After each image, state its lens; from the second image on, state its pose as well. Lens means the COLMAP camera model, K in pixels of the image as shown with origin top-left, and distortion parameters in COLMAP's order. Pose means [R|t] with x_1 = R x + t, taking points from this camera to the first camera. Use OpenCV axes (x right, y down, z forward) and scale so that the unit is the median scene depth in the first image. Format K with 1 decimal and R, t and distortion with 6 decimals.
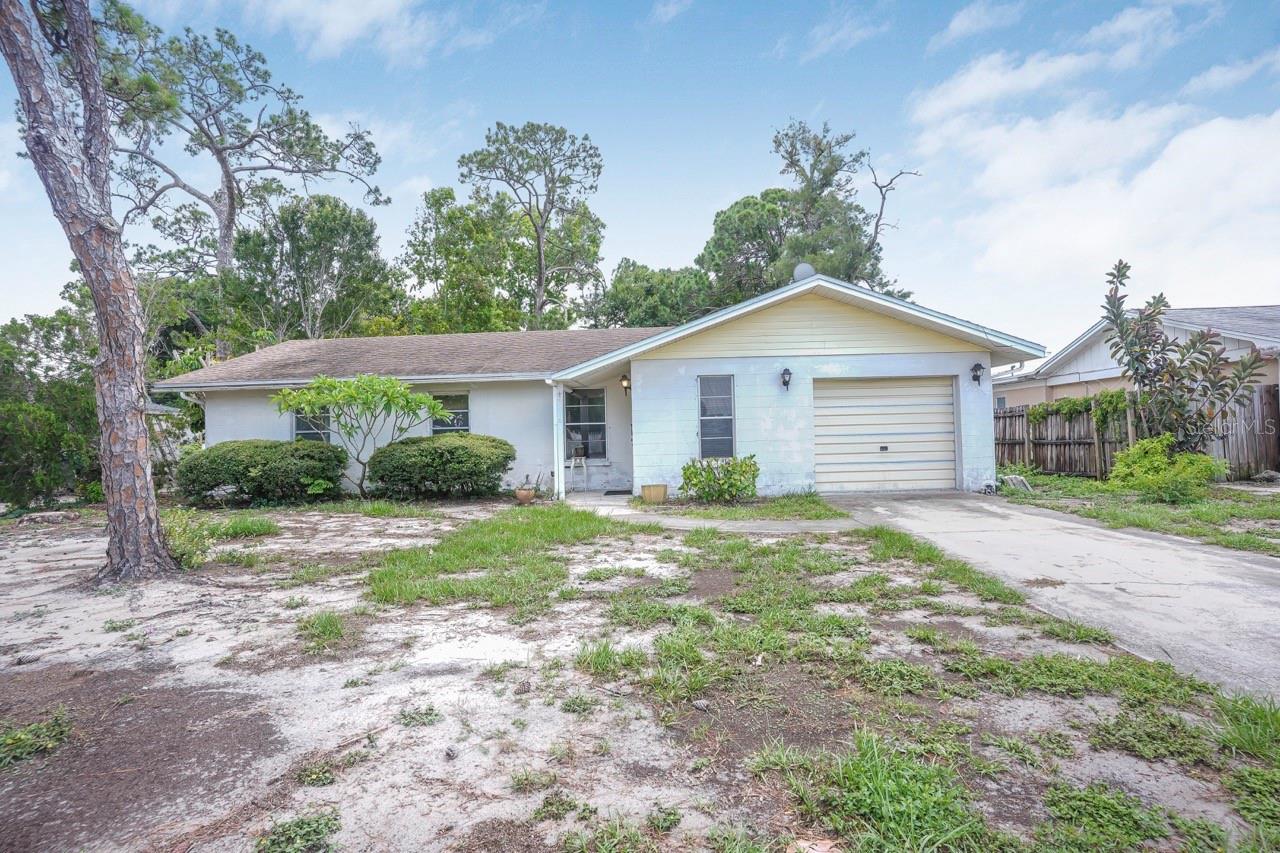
lens RADIAL K [[612.4, 0, 641.4], [0, 612.4, 427.7], [0, 0, 1]] dist [-0.054804, 0.010586]
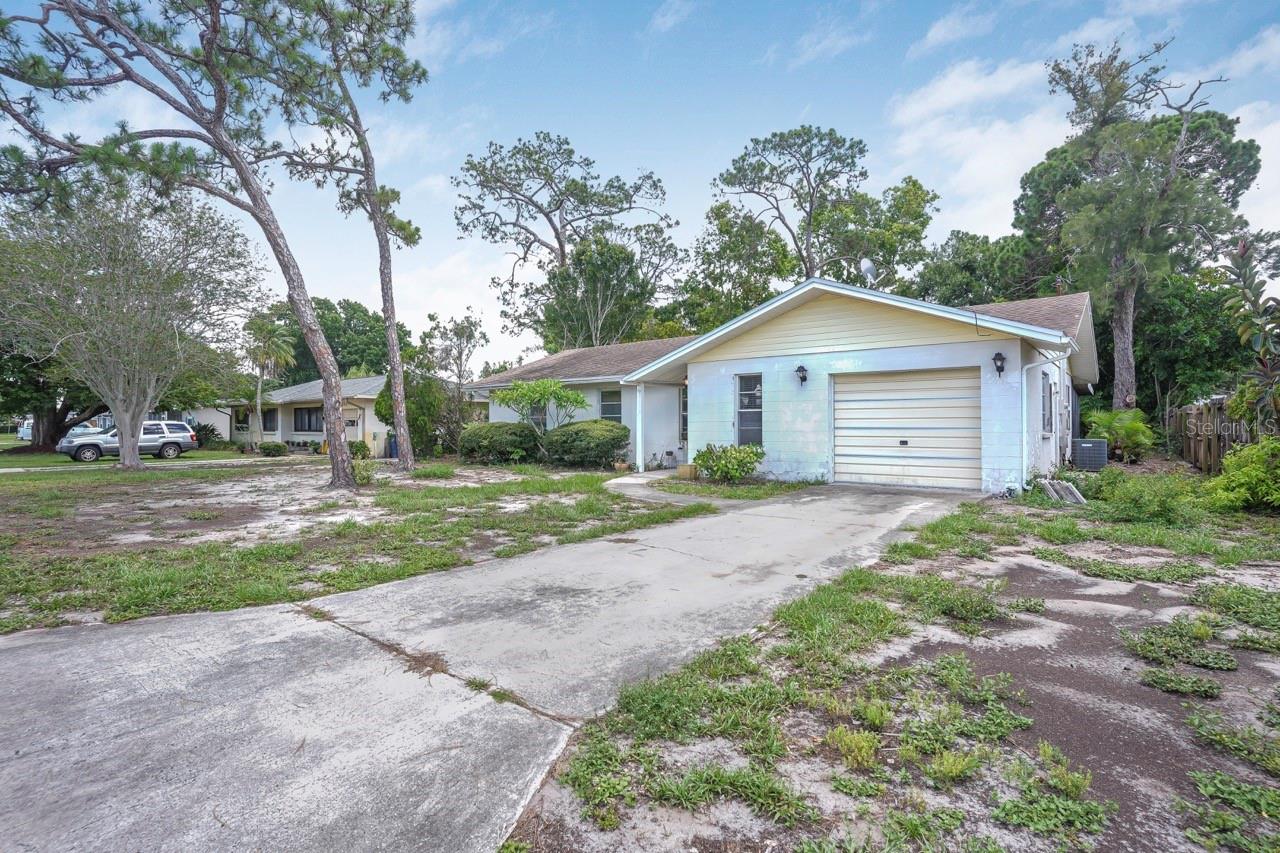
lens RADIAL K [[612.4, 0, 640.3], [0, 612.4, 426.1], [0, 0, 1]] dist [-0.054804, 0.010586]
pose [[0.797477, 0.022940, -0.602913, 0.652797], [-0.008436, 0.999603, 0.026874, -0.015676], [0.603291, -0.016345, 0.797354, -0.041344]]
